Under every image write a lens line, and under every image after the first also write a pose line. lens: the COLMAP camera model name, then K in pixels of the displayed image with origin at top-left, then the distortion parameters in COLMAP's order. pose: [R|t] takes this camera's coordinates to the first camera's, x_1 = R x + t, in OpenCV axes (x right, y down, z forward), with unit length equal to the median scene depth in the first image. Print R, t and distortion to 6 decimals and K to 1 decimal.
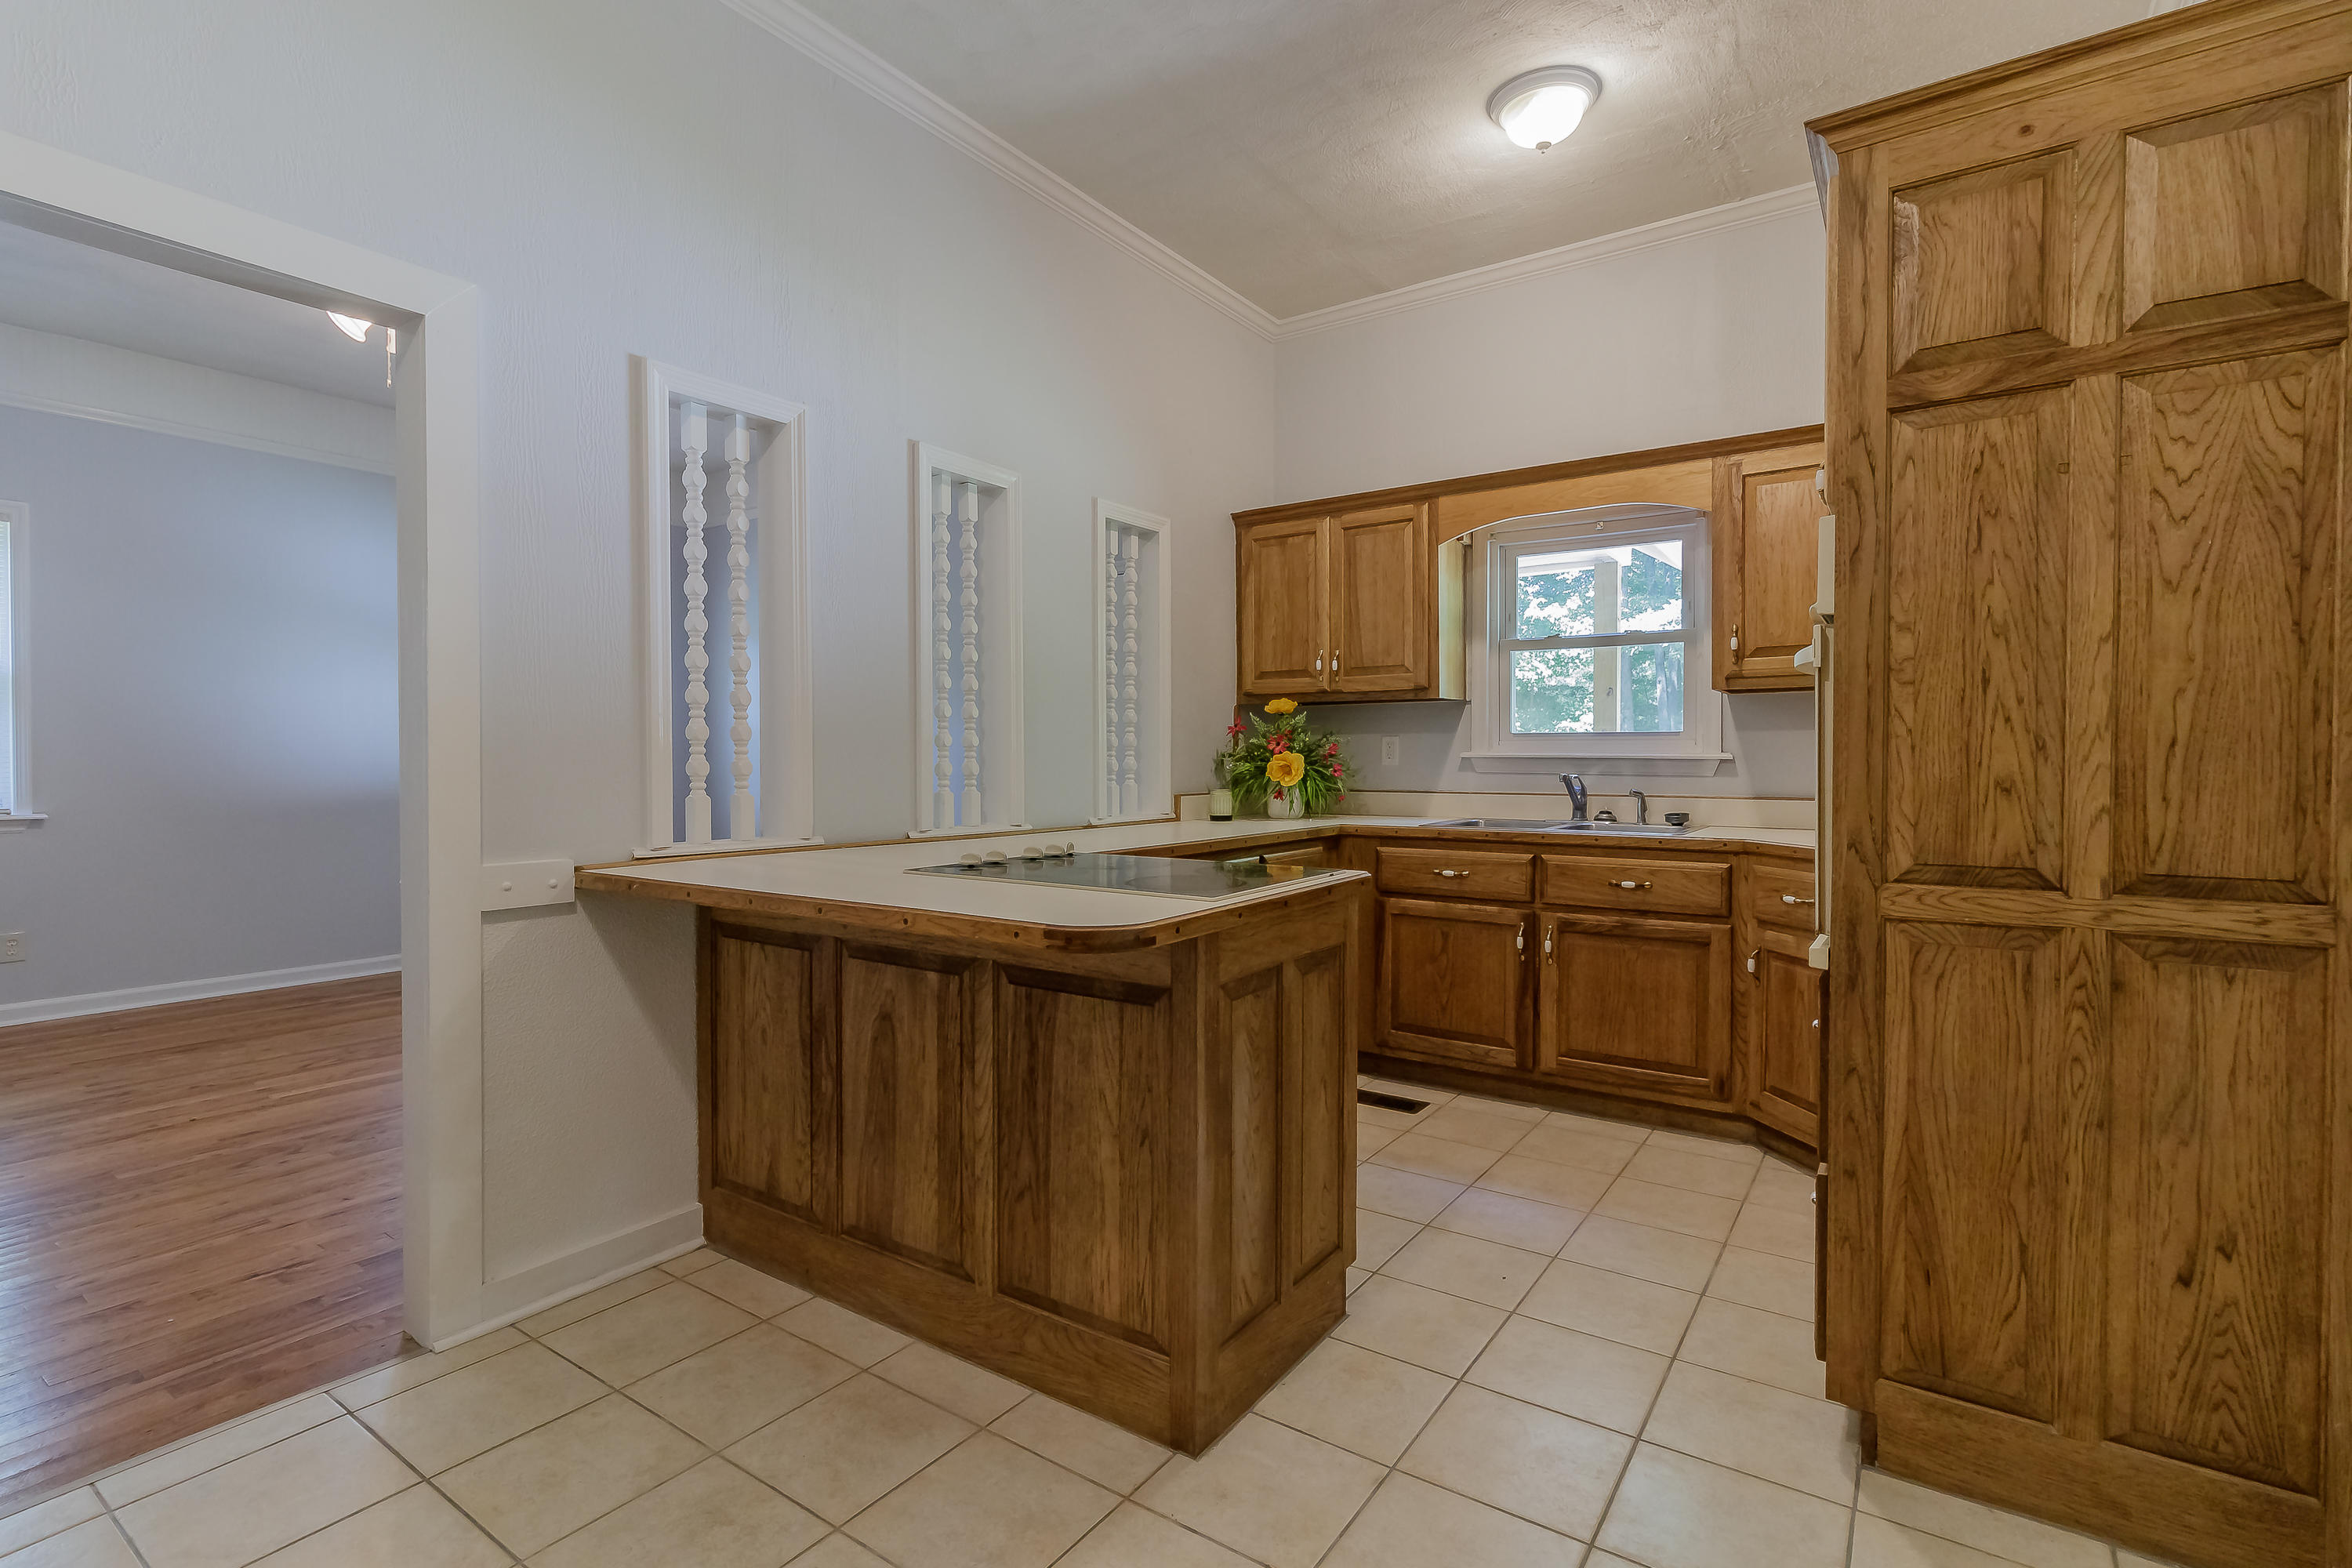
lens RADIAL K [[1117.8, 0, 1162.3], [0, 1117.8, 776.8], [0, 0, 1]] dist [0.004985, -0.000272]
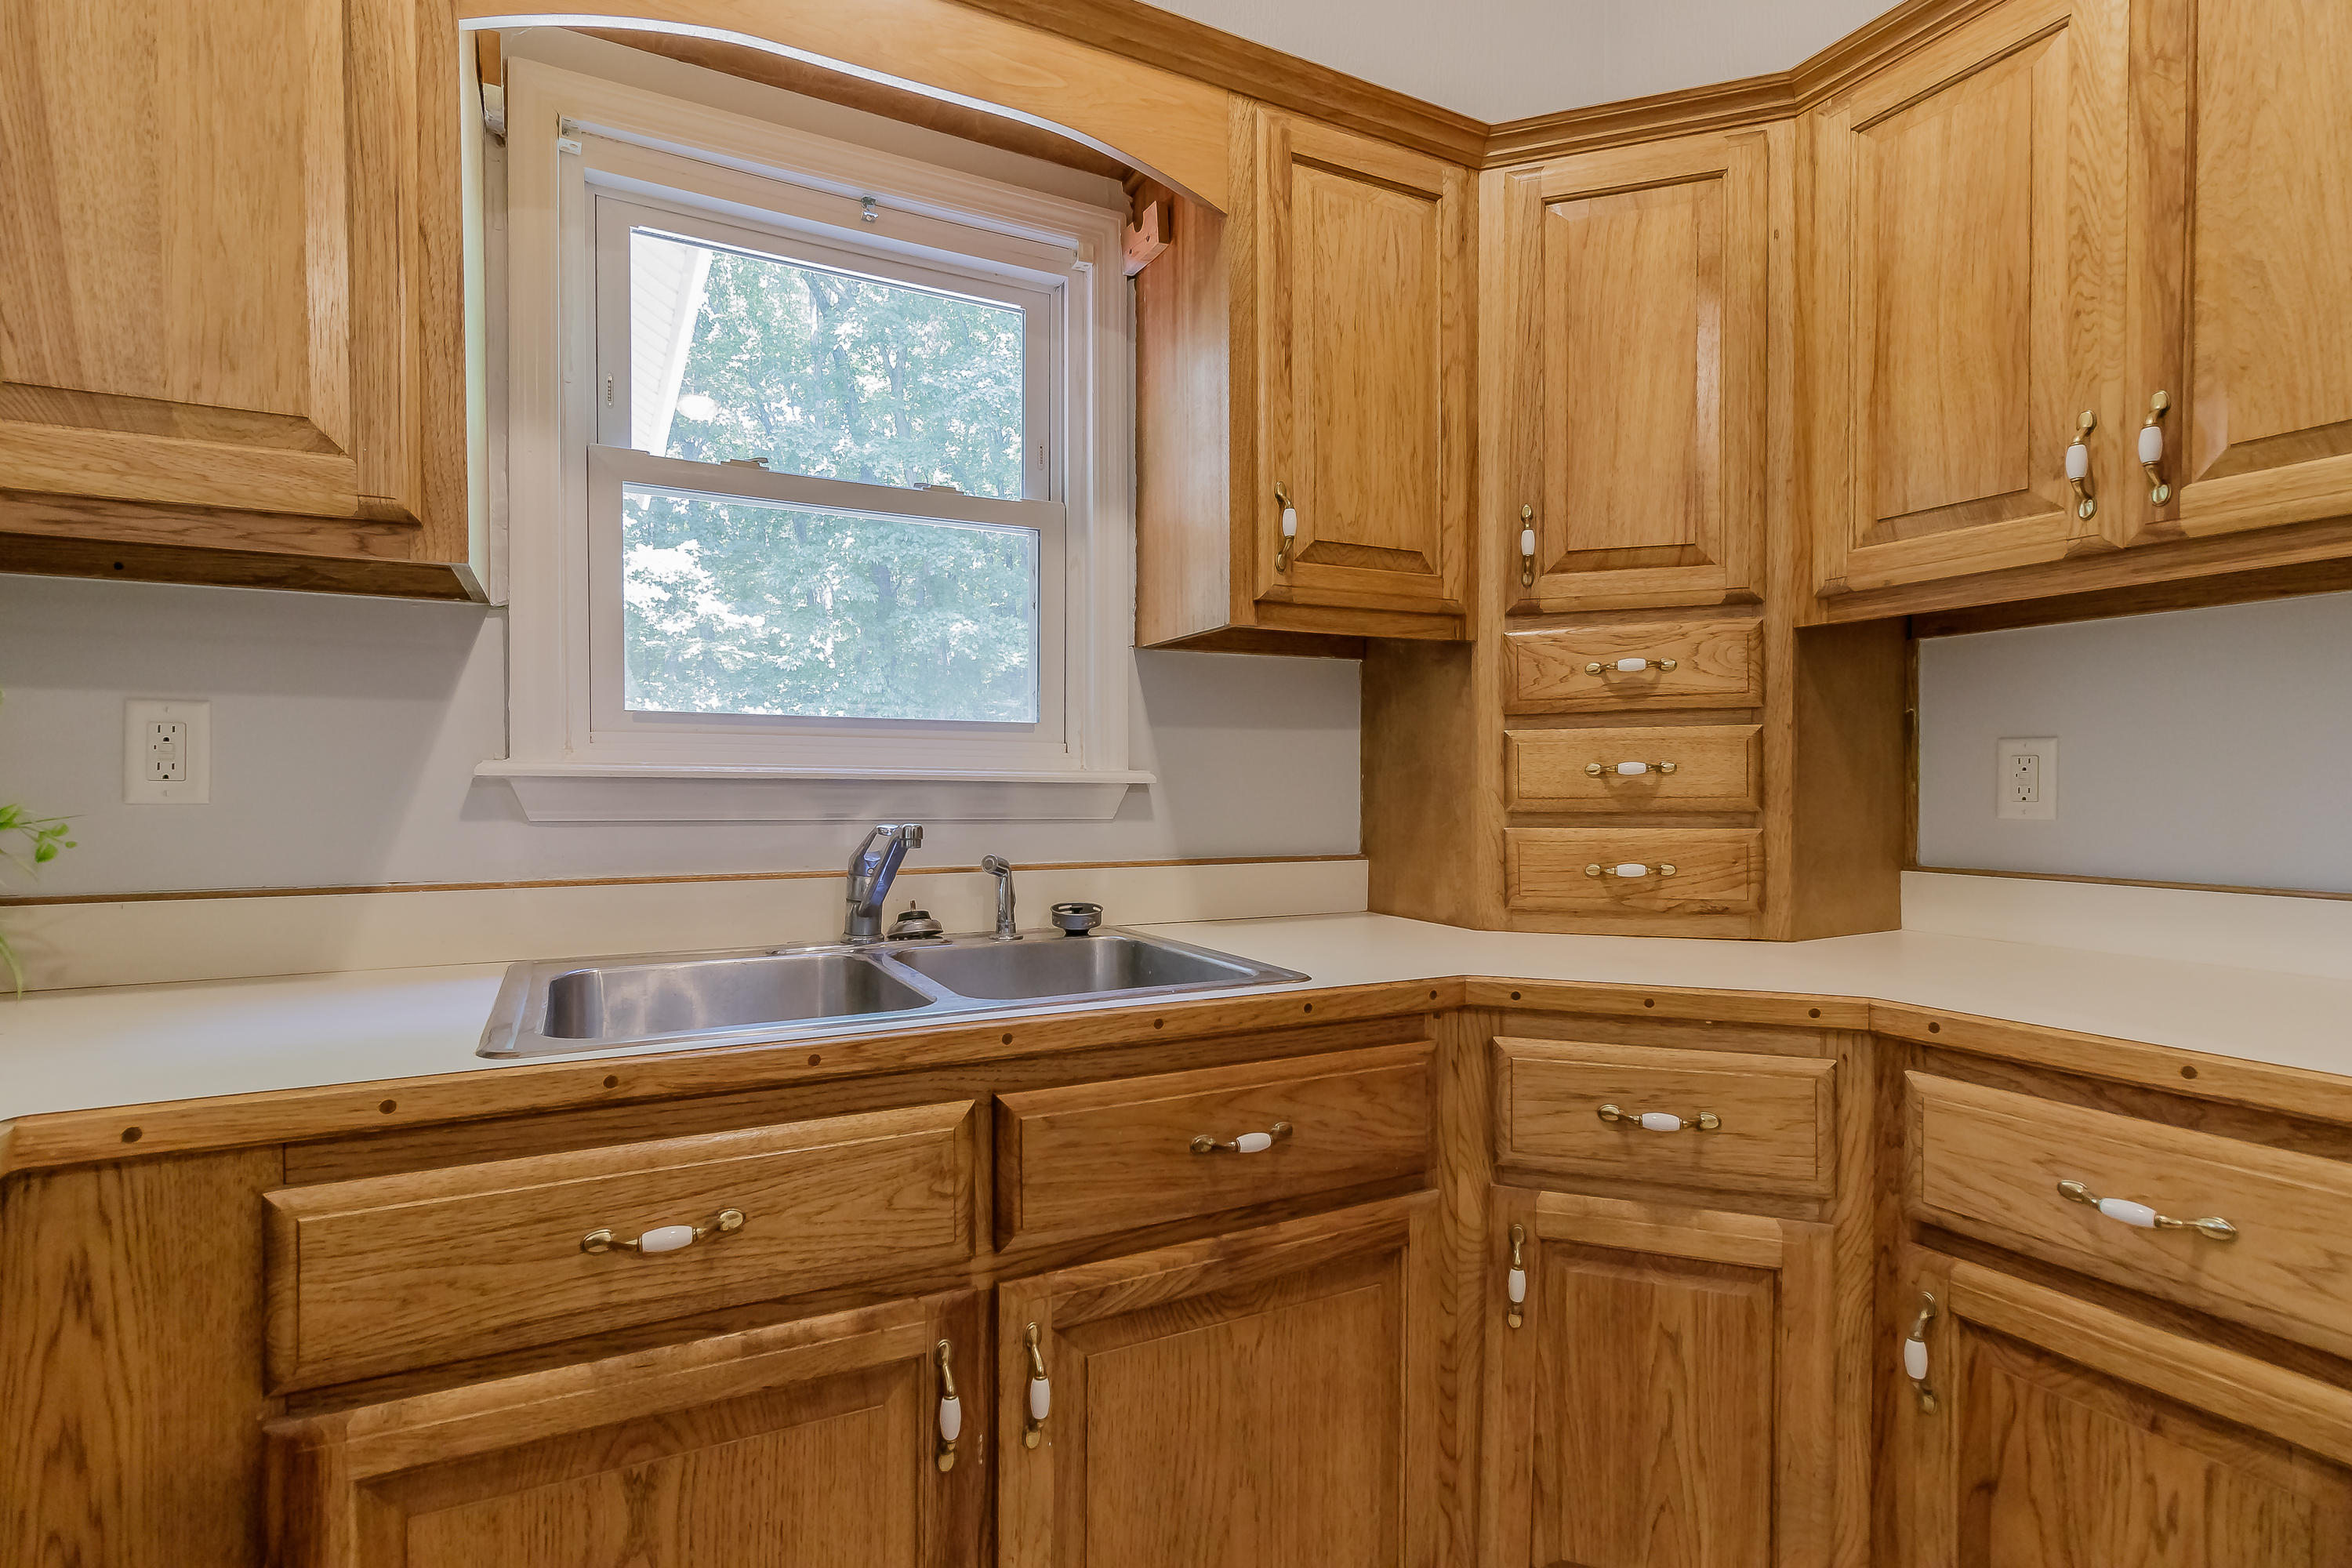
lens RADIAL K [[1117.8, 0, 1173.8], [0, 1117.8, 783.8], [0, 0, 1]] dist [0.004985, -0.000272]
pose [[0.480387, 0.007519, 0.877024, 0.091455], [0.012762, 0.999797, -0.015562, -0.008102], [-0.876964, 0.018669, 0.480194, 0.754900]]
